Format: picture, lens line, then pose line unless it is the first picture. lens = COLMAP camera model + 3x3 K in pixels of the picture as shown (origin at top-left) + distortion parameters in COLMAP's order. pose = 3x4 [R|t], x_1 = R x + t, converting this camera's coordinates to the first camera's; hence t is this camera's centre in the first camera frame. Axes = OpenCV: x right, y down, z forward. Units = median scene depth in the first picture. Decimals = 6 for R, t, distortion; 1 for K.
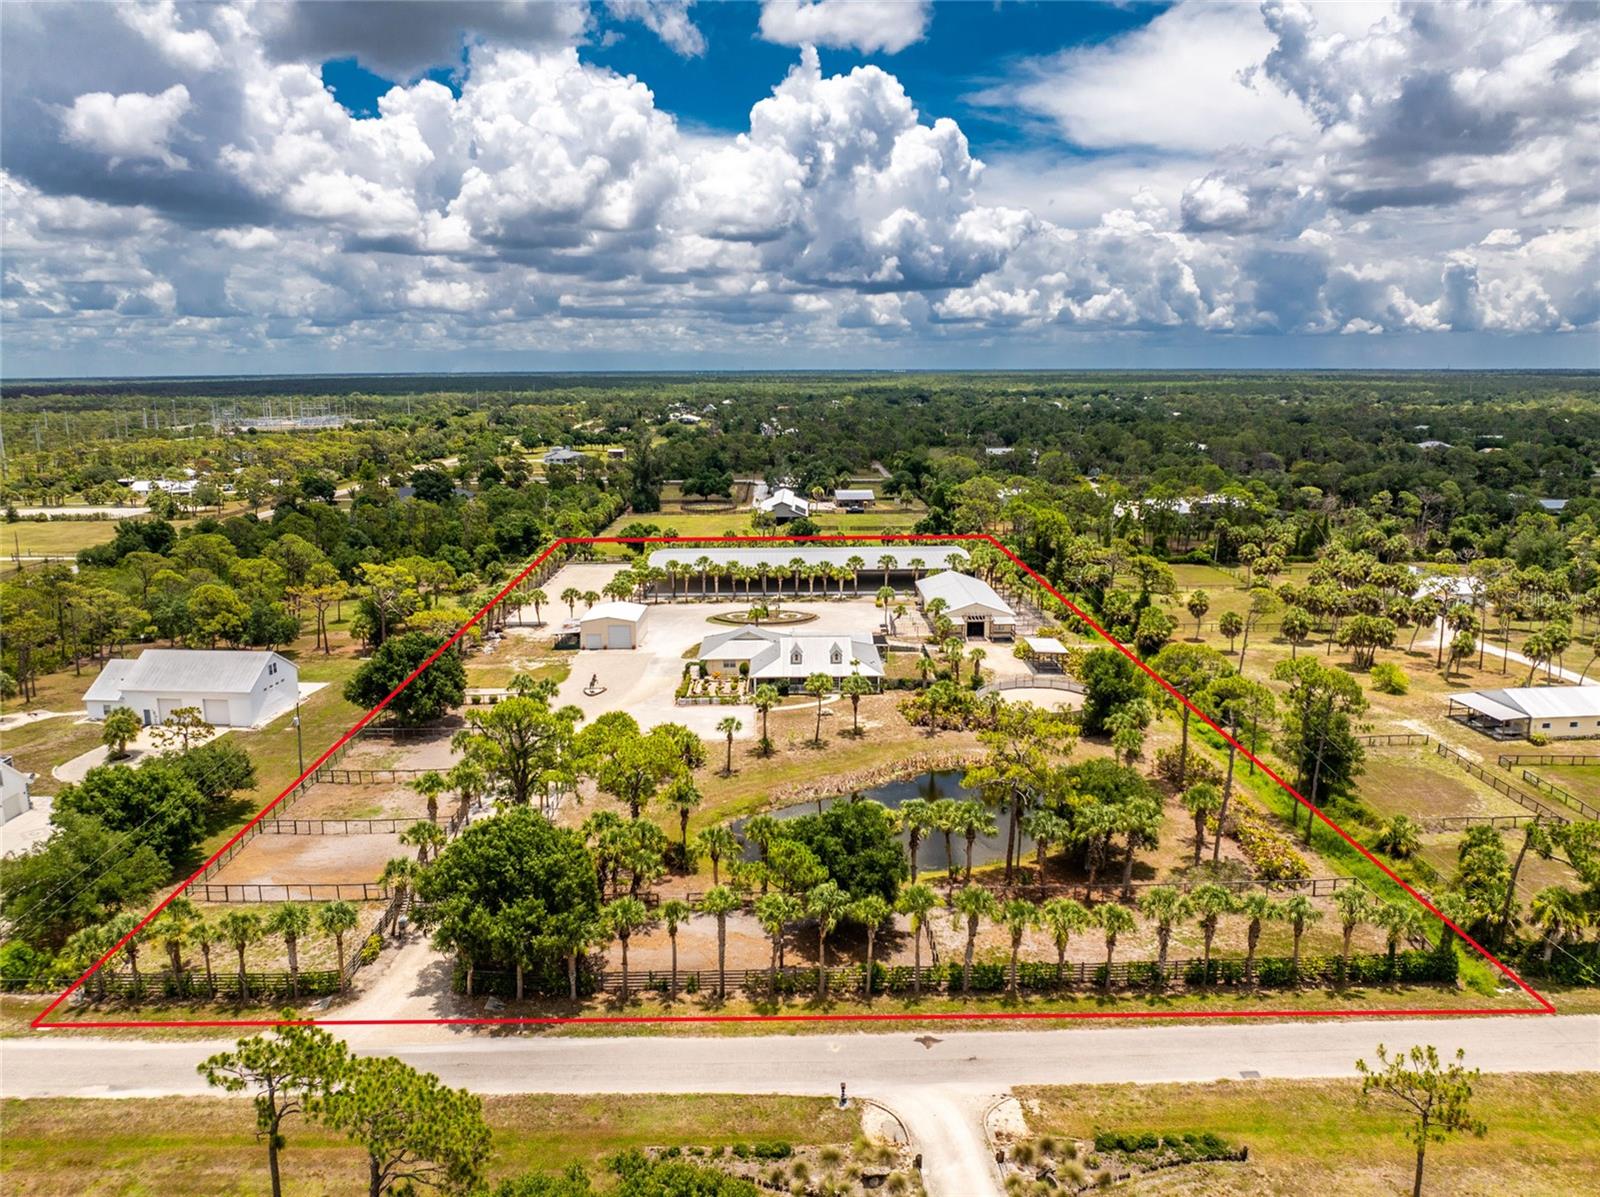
lens RADIAL K [[1123.9, 0, 804.0], [0, 1123.9, 599.4], [0, 0, 1]] dist [-0.055066, 0.027073]
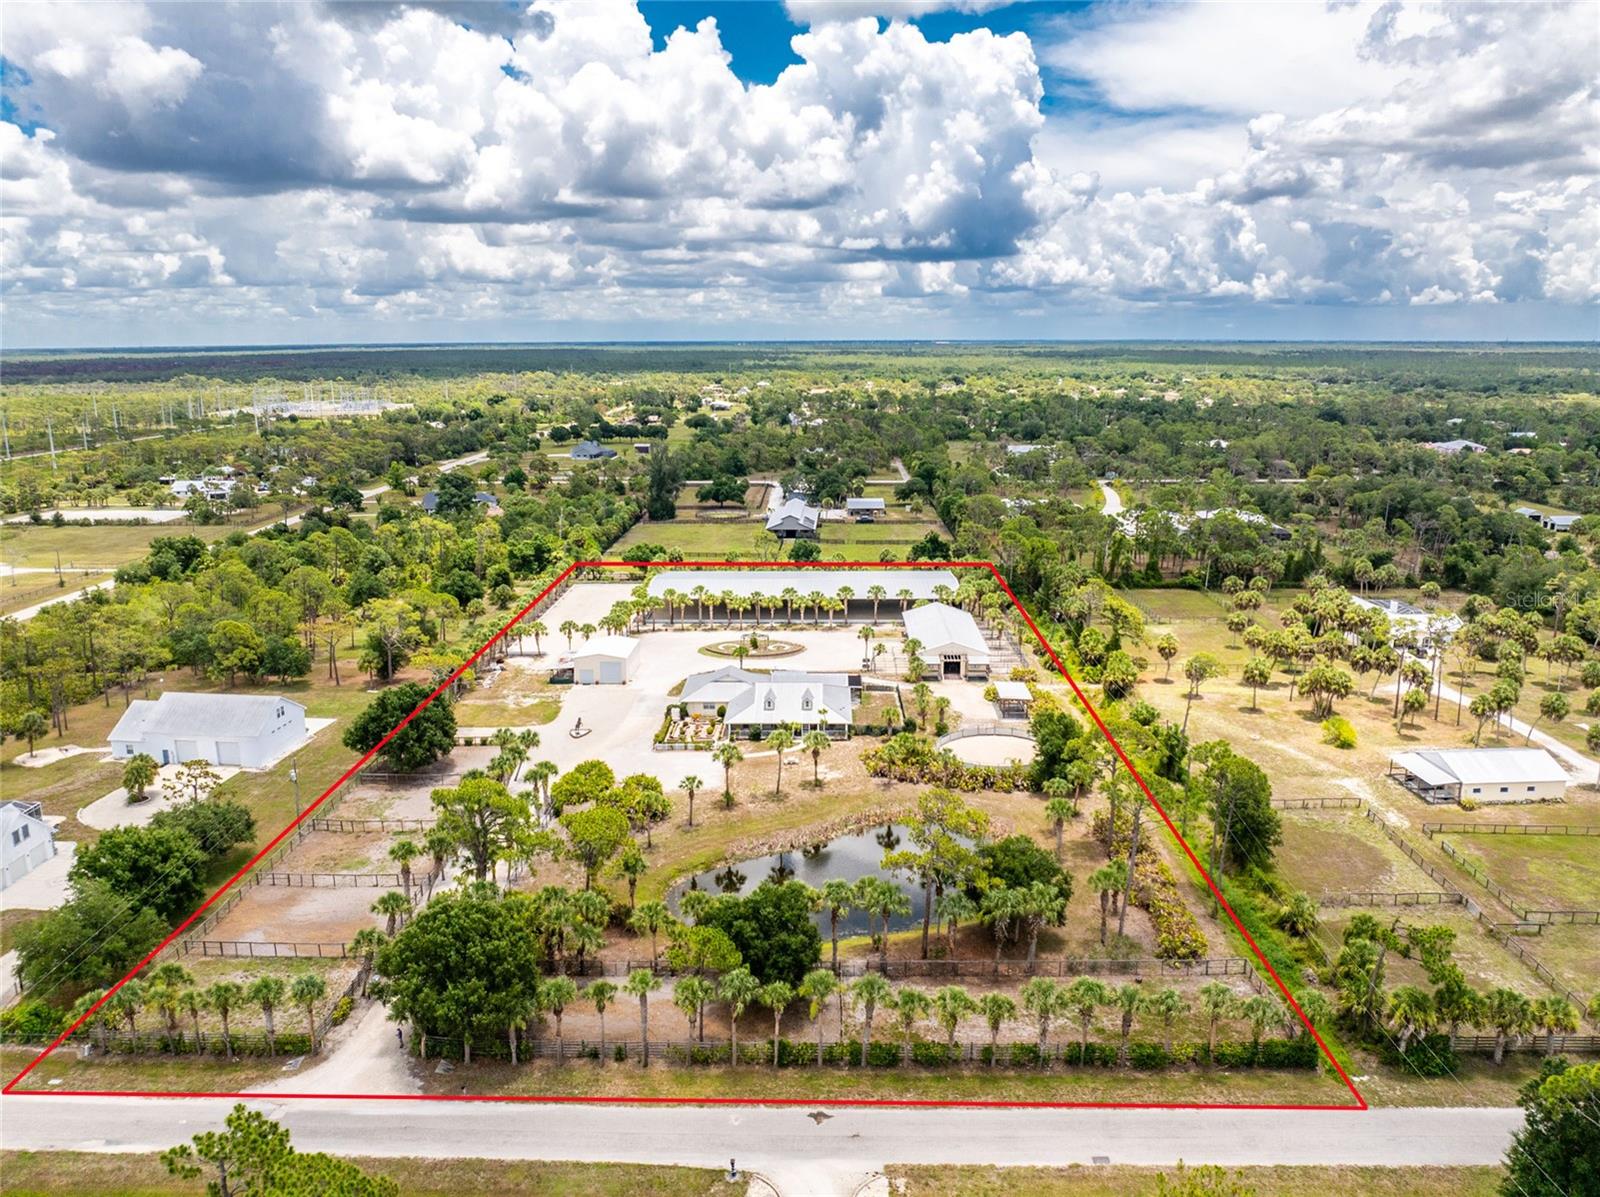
lens RADIAL K [[1123.9, 0, 804.0], [0, 1123.9, 599.4], [0, 0, 1]] dist [-0.055066, 0.027073]
pose [[0.999282, 0.009655, -0.036641, 0.057700], [-0.008706, 0.999624, 0.025988, -0.067514], [0.036878, -0.025651, 0.998991, -0.047099]]
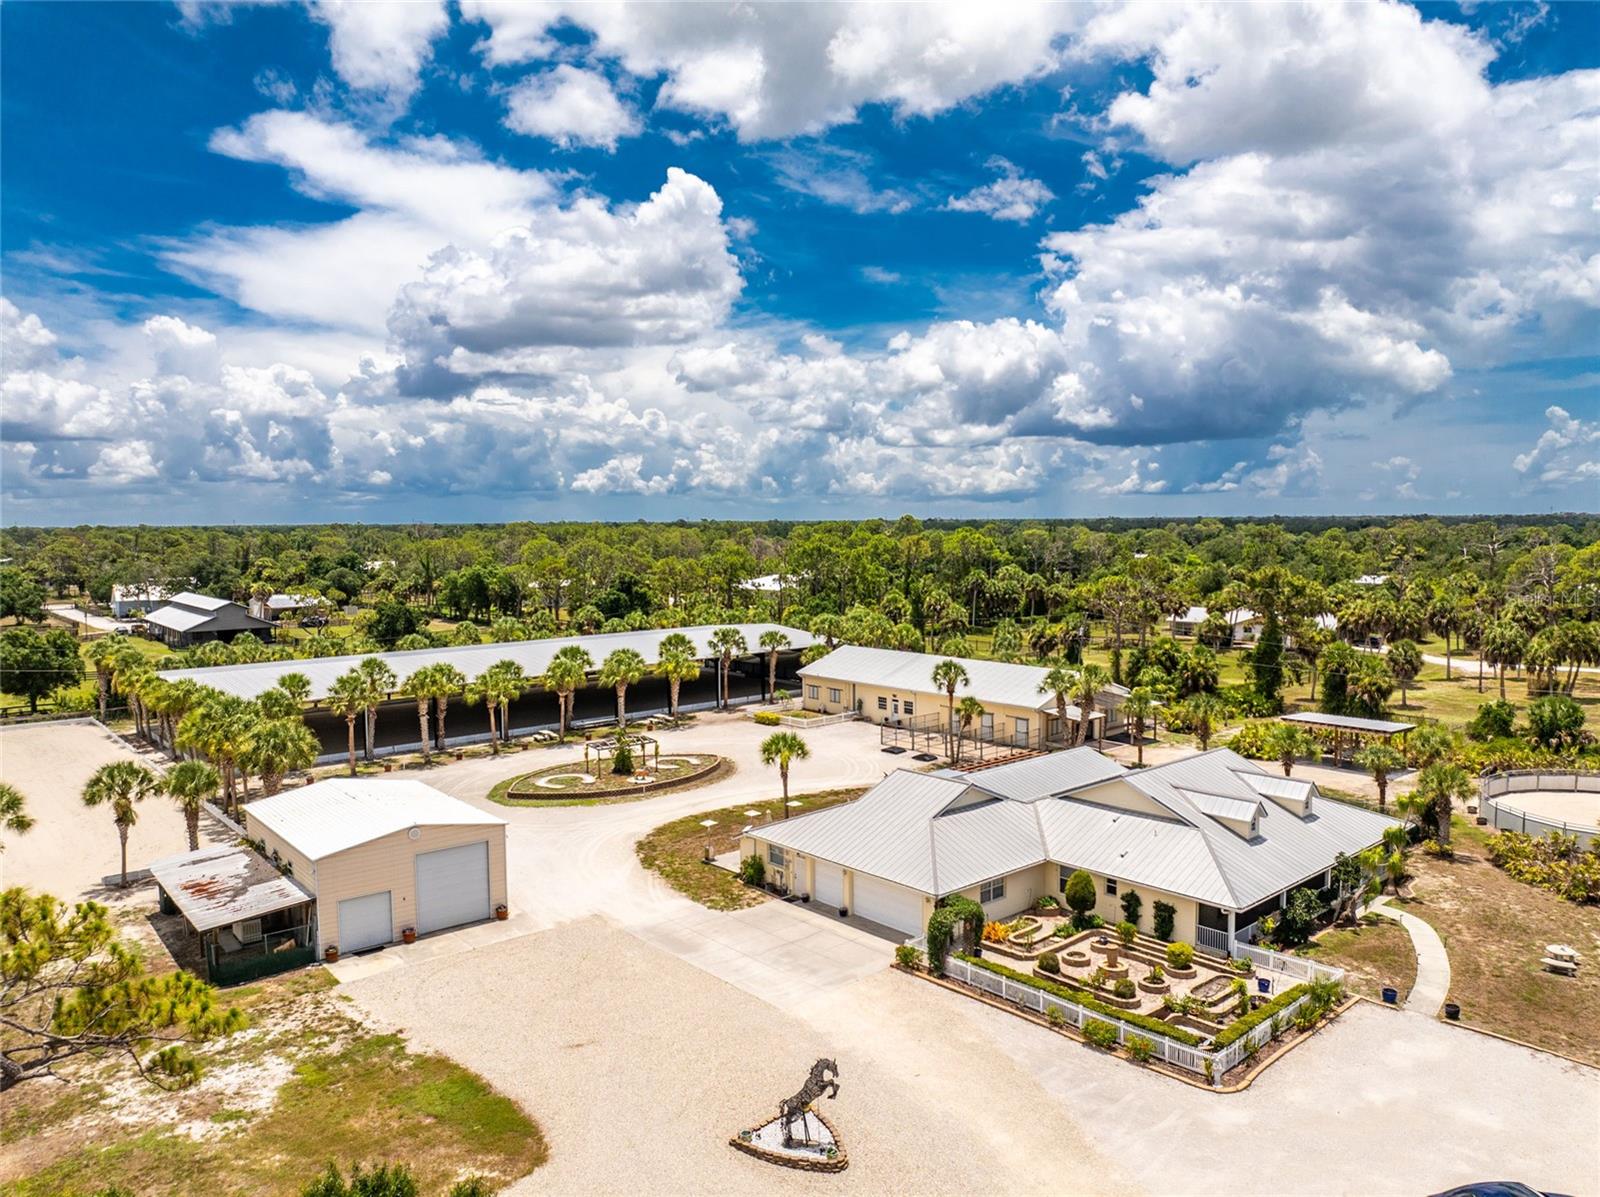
lens RADIAL K [[1131.2, 0, 804.4], [0, 1131.2, 561.7], [0, 0, 1]] dist [-0.038748, 0.008231]
pose [[0.761771, -0.025641, 0.647339, -0.298123], [0.135221, 0.983501, -0.120169, -0.003196], [-0.633577, 0.179075, 0.752670, 0.738335]]
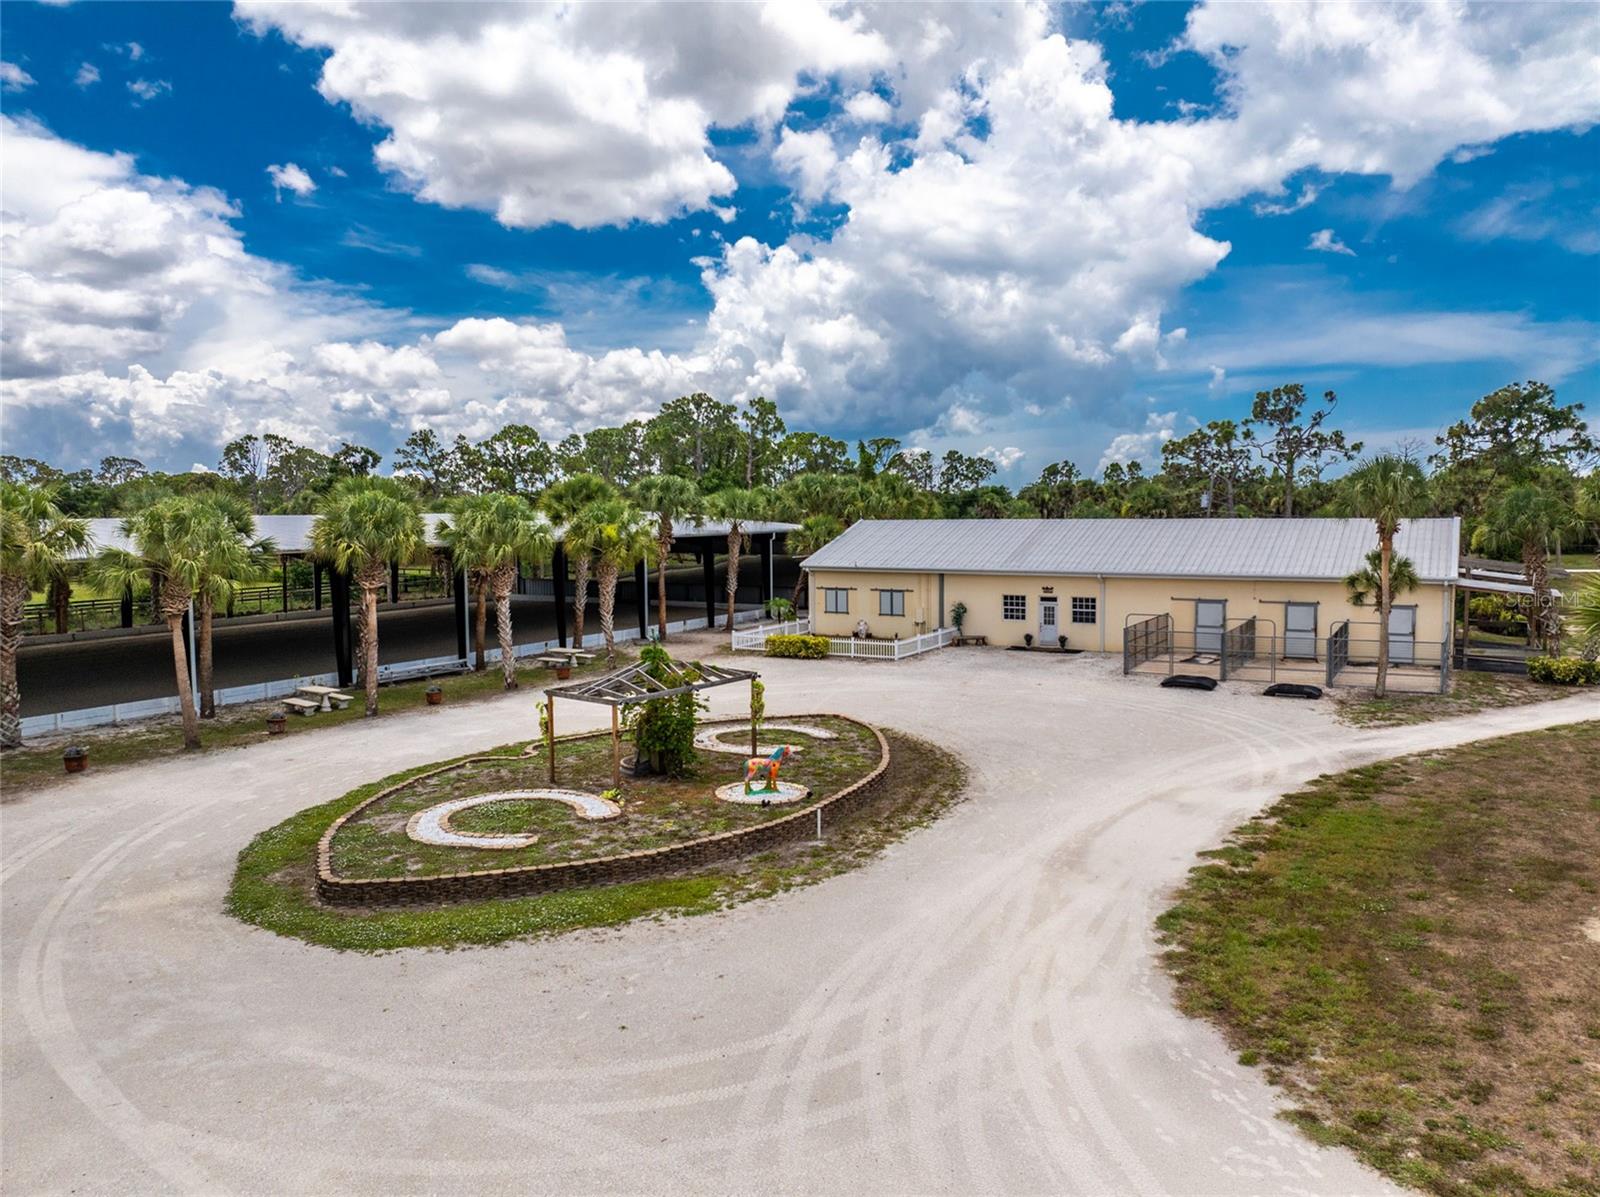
lens RADIAL K [[1122.8, 0, 799.9], [0, 1122.8, 590.2], [0, 0, 1]] dist [-0.043074, 0.019090]
pose [[0.522298, -0.057853, 0.850799, -0.163611], [0.177871, 0.983143, -0.042341, 0.002217], [-0.834007, 0.173447, 0.523783, 1.073975]]
